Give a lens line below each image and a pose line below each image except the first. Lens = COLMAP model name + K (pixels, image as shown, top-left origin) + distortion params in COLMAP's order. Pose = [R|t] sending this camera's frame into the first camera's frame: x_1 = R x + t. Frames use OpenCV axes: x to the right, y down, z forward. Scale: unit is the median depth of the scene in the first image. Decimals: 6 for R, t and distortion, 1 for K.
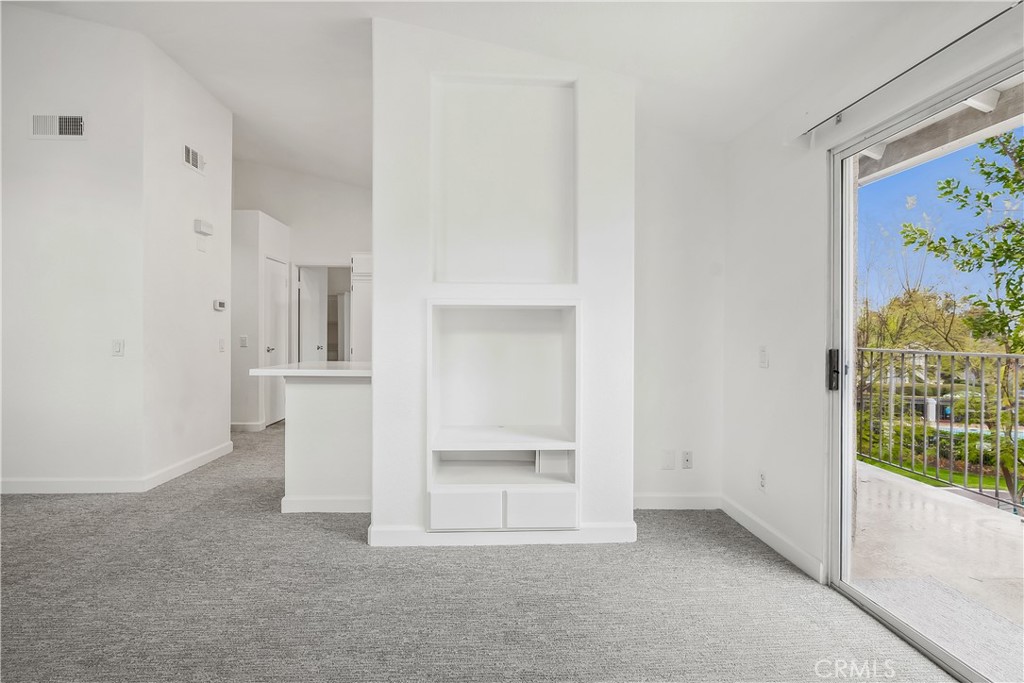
lens RADIAL K [[468.8, 0, 490.6], [0, 468.8, 334.7], [0, 0, 1]] dist [-0.069195, 0.024179]
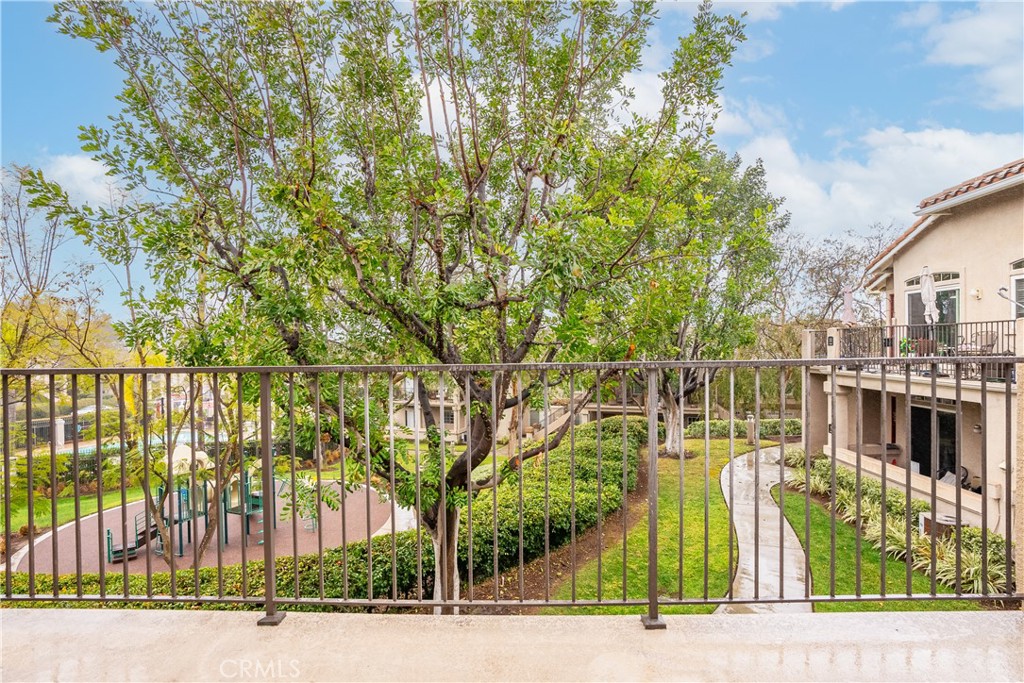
lens RADIAL K [[519.6, 0, 523.1], [0, 519.6, 354.5], [0, 0, 1]] dist [-0.059156, 0.030022]
pose [[0.045666, -0.024104, 0.998666, 0.225844], [0.010137, 0.999669, 0.023665, 0.005916], [-0.998905, 0.009043, 0.045896, 0.263272]]
